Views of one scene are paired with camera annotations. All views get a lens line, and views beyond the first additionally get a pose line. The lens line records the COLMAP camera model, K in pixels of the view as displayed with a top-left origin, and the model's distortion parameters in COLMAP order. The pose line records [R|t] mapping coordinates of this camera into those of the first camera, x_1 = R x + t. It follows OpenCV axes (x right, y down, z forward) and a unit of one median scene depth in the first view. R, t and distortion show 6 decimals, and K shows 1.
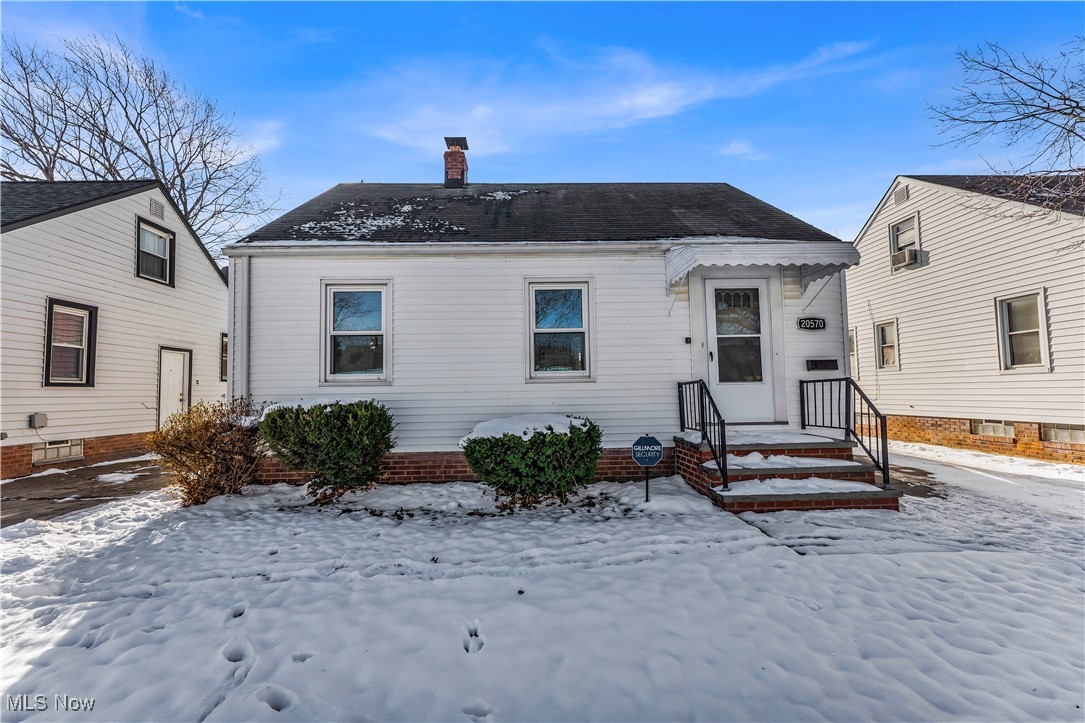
lens RADIAL K [[438.3, 0, 542.1], [0, 438.3, 368.5], [0, 0, 1]] dist [-0.003292, -0.000231]
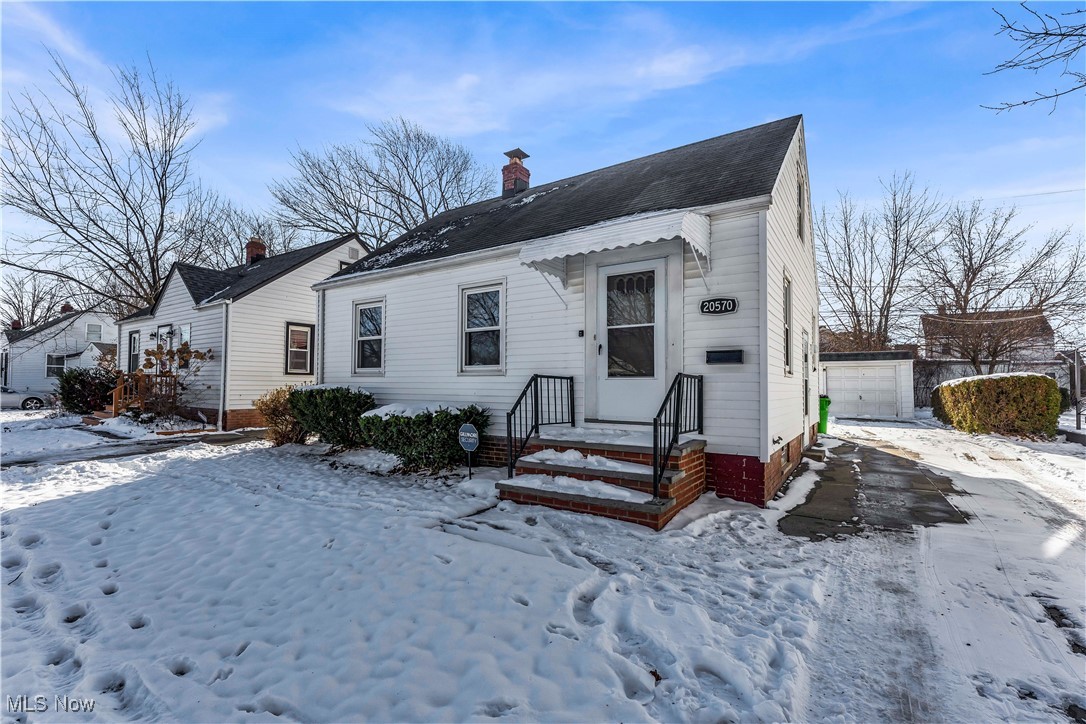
lens RADIAL K [[478.8, 0, 543.1], [0, 478.8, 366.6], [0, 0, 1]] dist [0.002344, 0.000051]
pose [[0.814985, -0.001684, -0.579480, 0.875387], [0.014827, 0.999729, 0.017948, -0.010620], [0.579292, -0.023220, 0.814789, 0.084111]]
